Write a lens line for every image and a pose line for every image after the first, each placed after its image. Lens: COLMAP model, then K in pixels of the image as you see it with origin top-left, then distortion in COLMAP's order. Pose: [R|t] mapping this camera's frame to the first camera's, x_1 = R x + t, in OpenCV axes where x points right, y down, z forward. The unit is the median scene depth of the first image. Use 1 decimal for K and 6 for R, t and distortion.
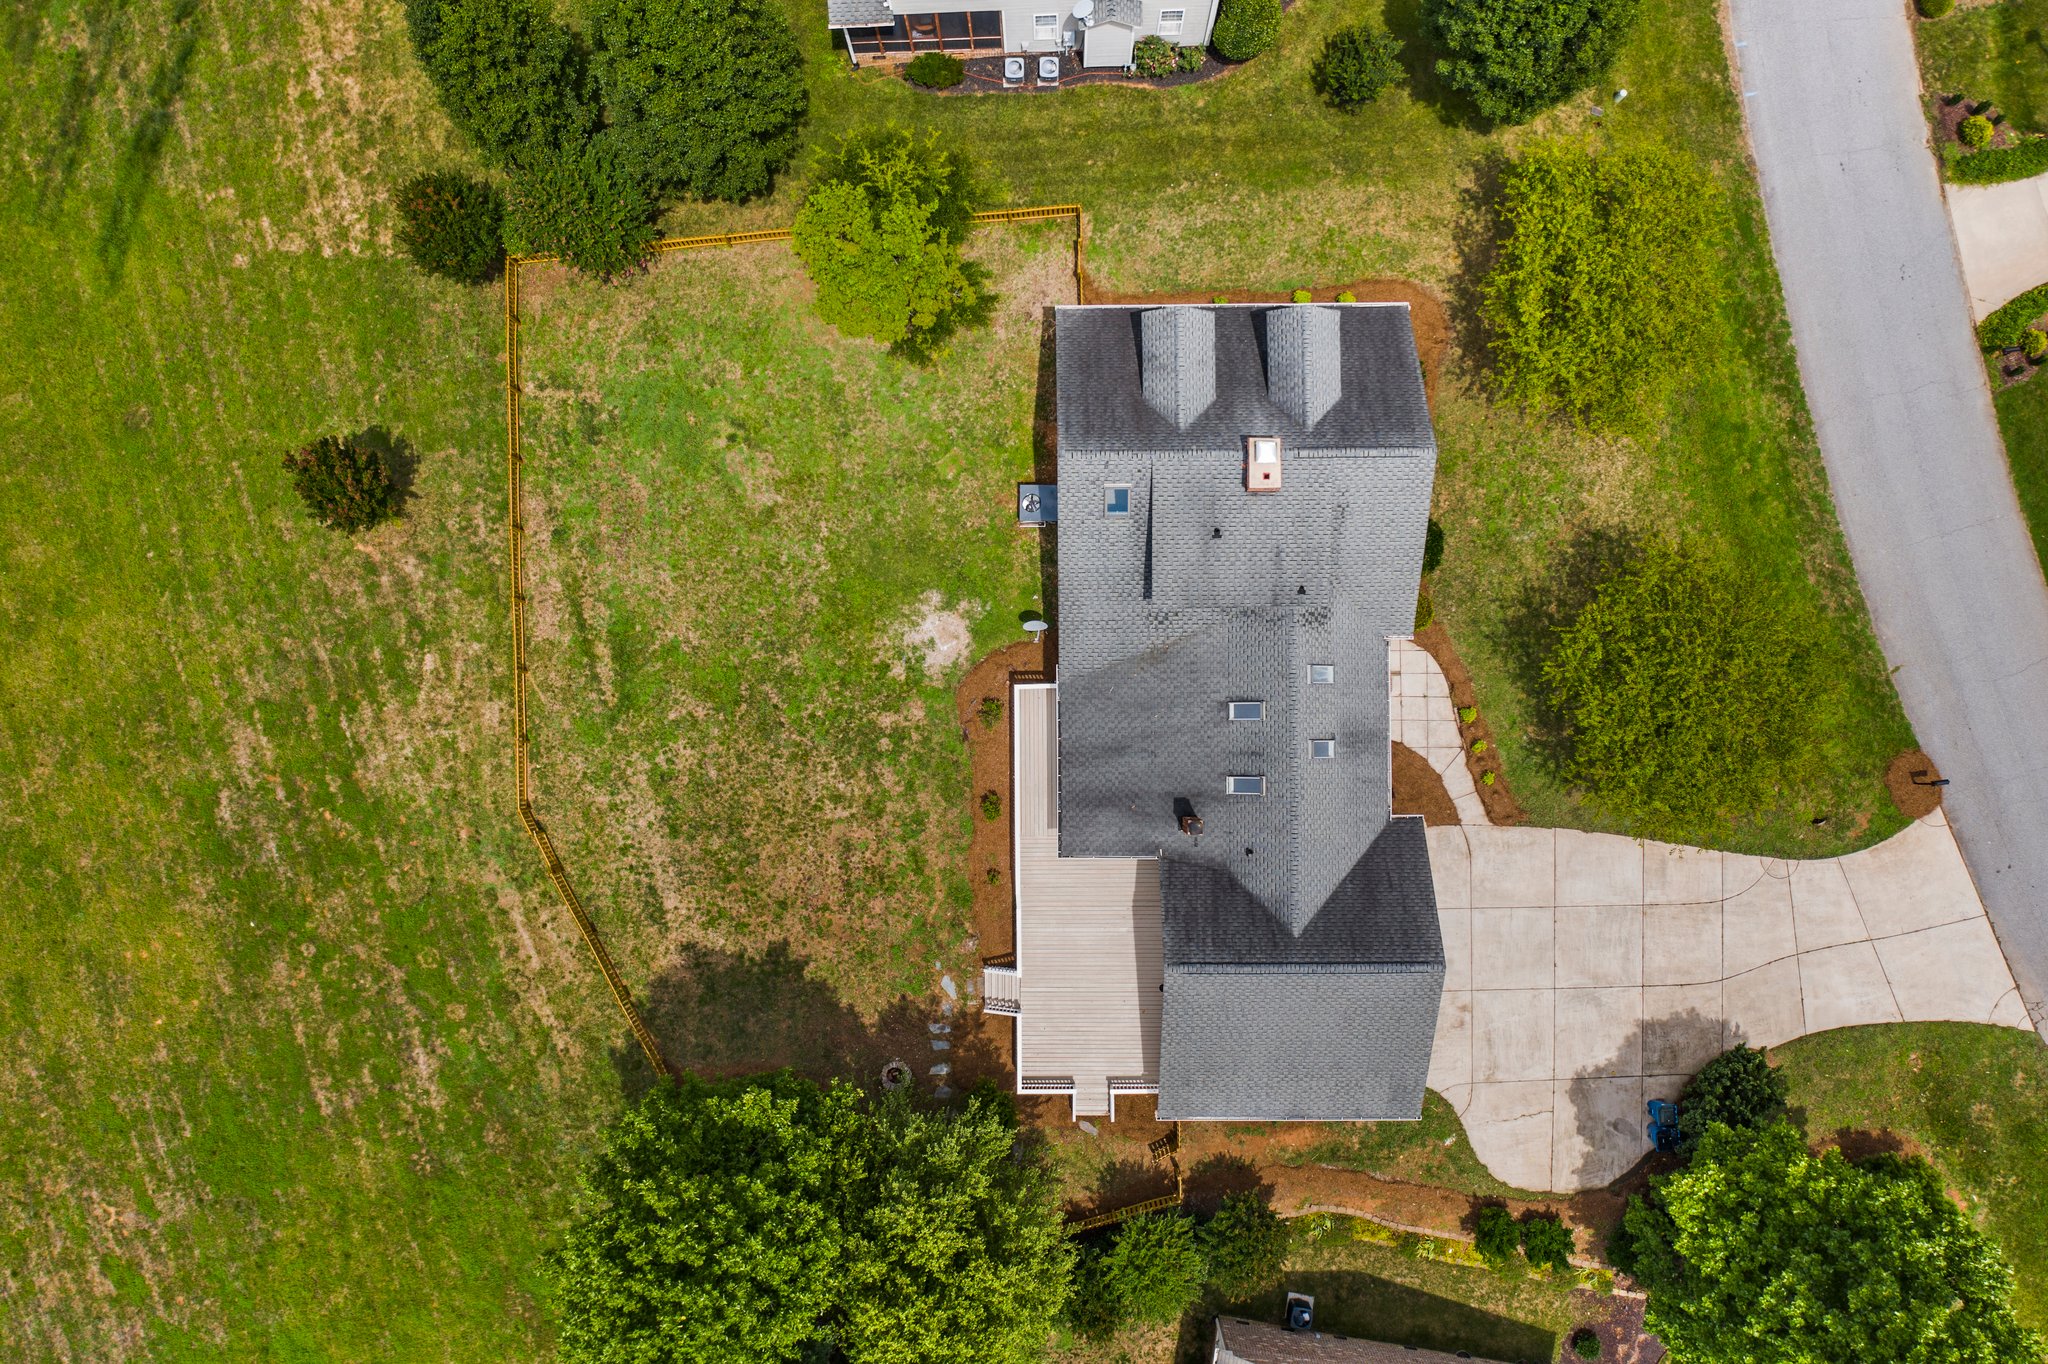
lens RADIAL K [[1600.3, 0, 1018.9], [0, 1600.3, 677.3], [0, 0, 1]] dist [-0.033918, 0.001656]
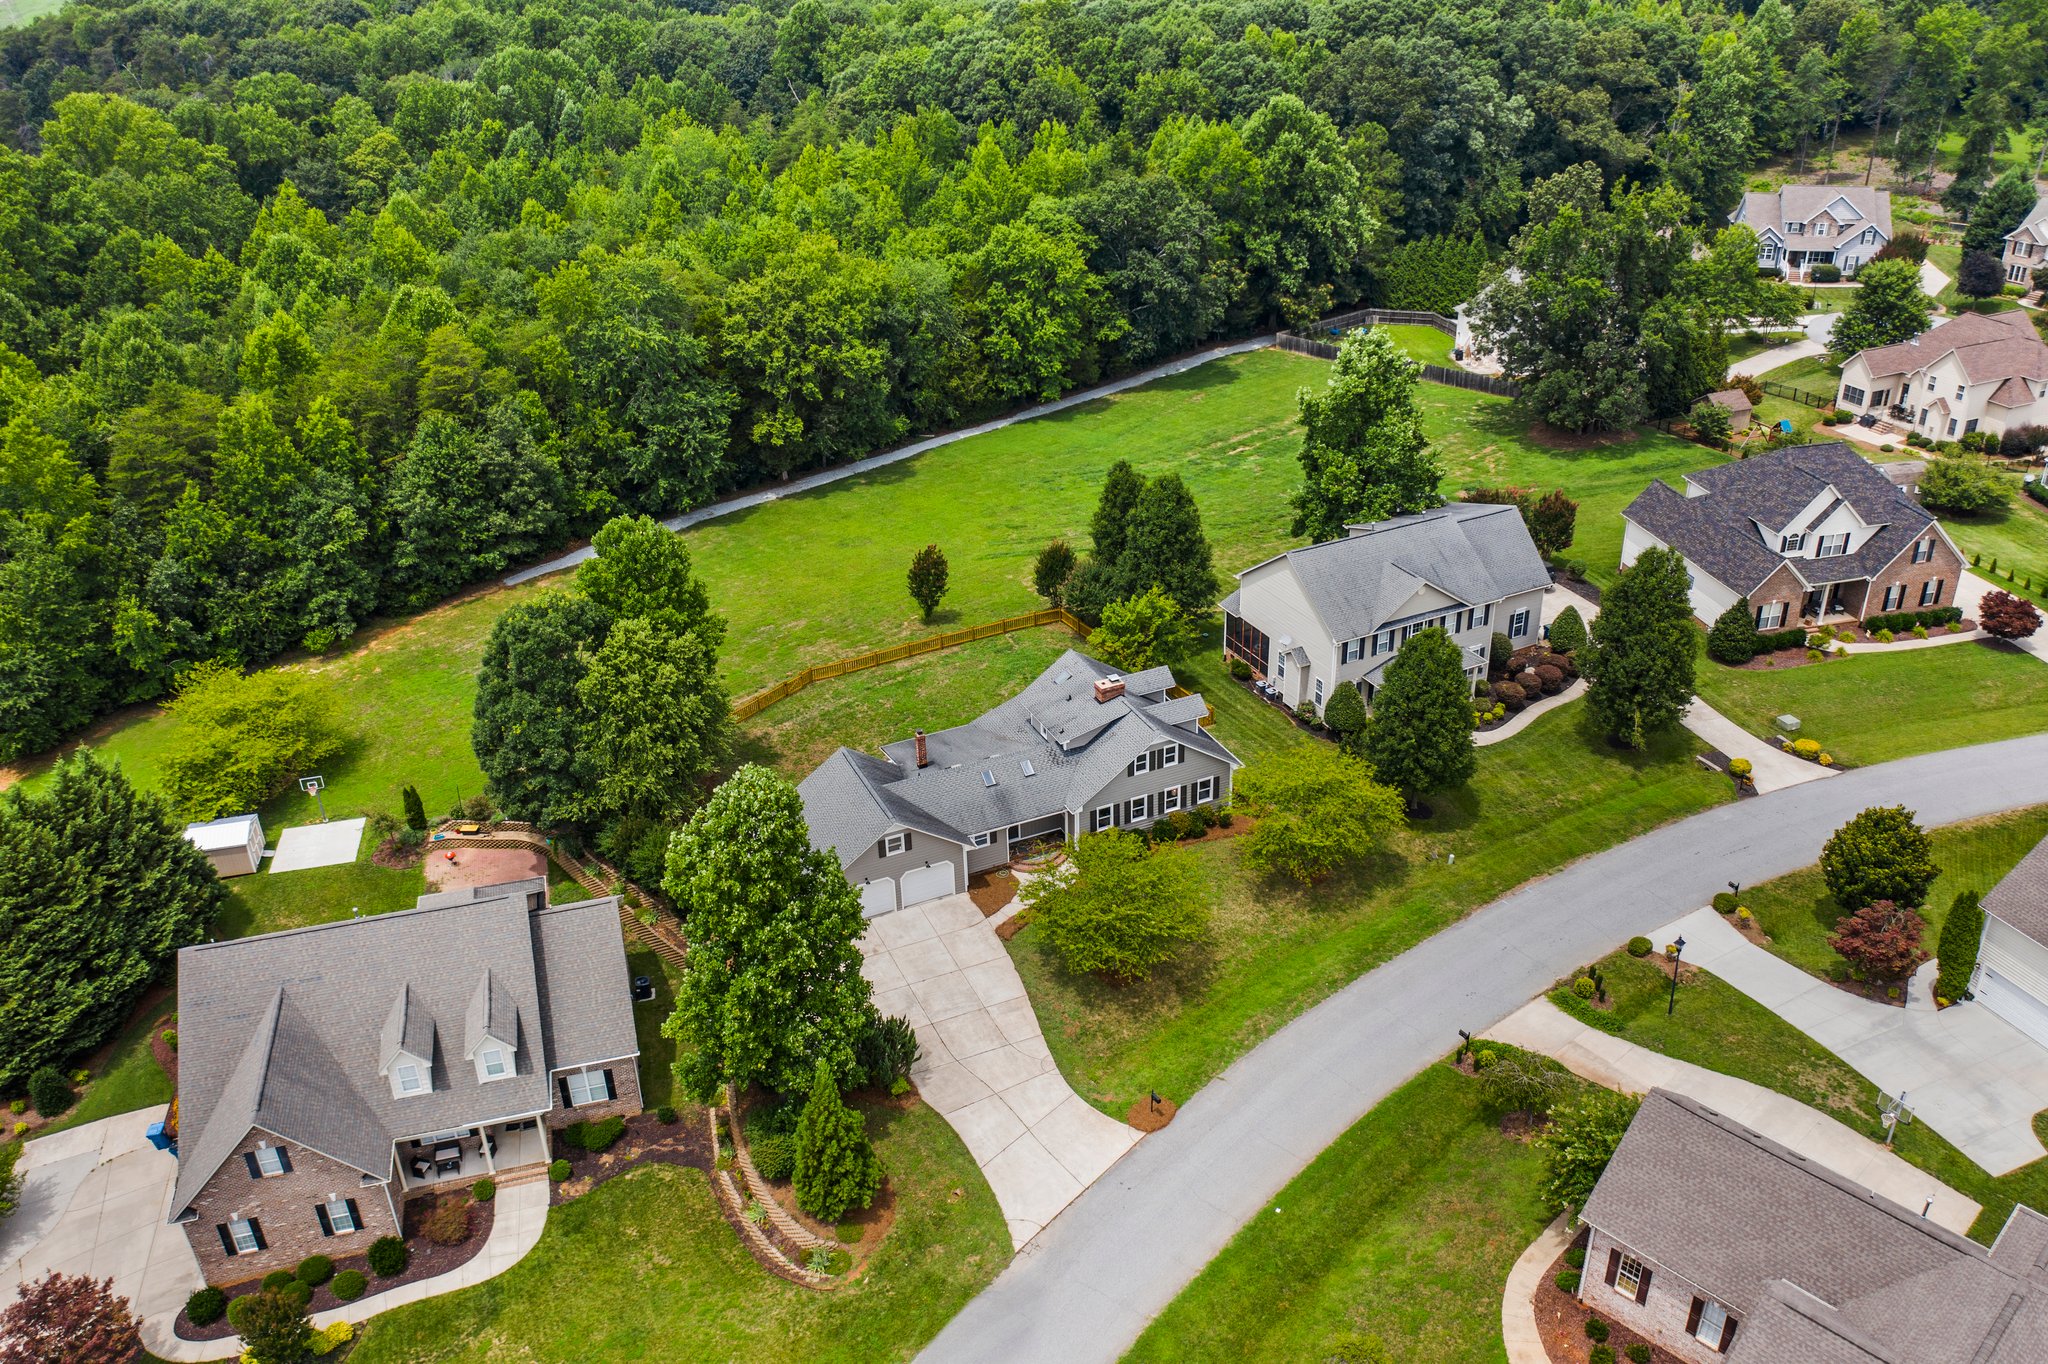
lens RADIAL K [[1600.3, 0, 1018.9], [0, 1600.3, 677.3], [0, 0, 1]] dist [-0.033918, 0.001656]
pose [[0.405188, 0.437581, -0.802711, 1.416471], [-0.912975, 0.239722, -0.330167, 0.513896], [0.047953, 0.866635, 0.496633, 0.031067]]
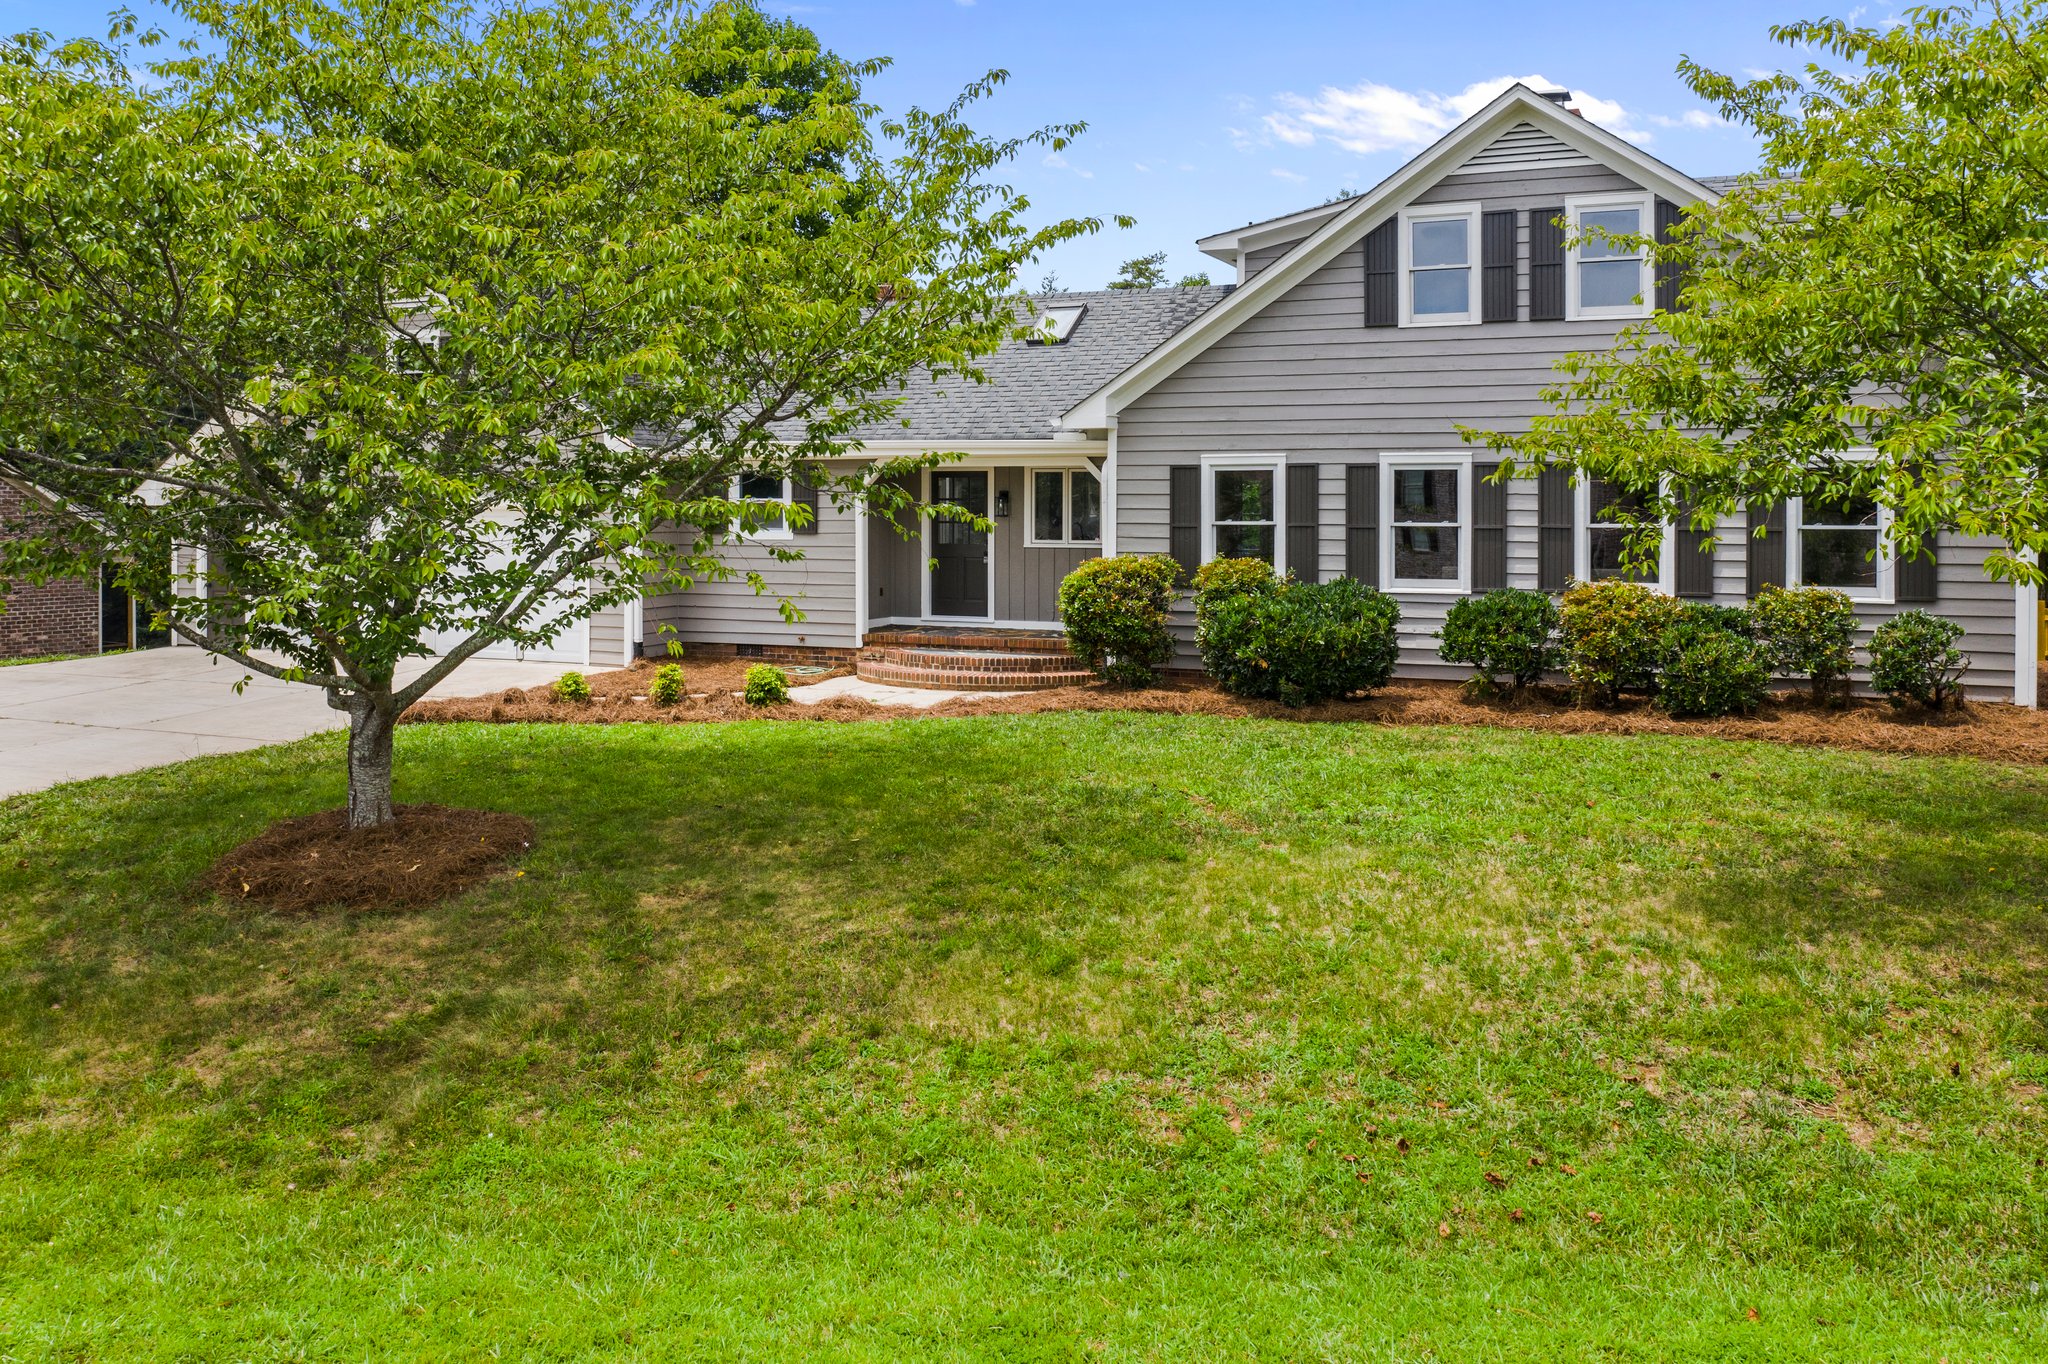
lens RADIAL K [[1659.0, 0, 1008.4], [0, 1659.0, 492.6], [0, 0, 1]] dist [-0.033582, 0.001002]
pose [[-0.399788, 0.016611, -0.916457, 0.567262], [-0.915925, 0.031344, 0.400124, -0.159479], [0.035372, 0.999371, 0.002683, 0.948274]]
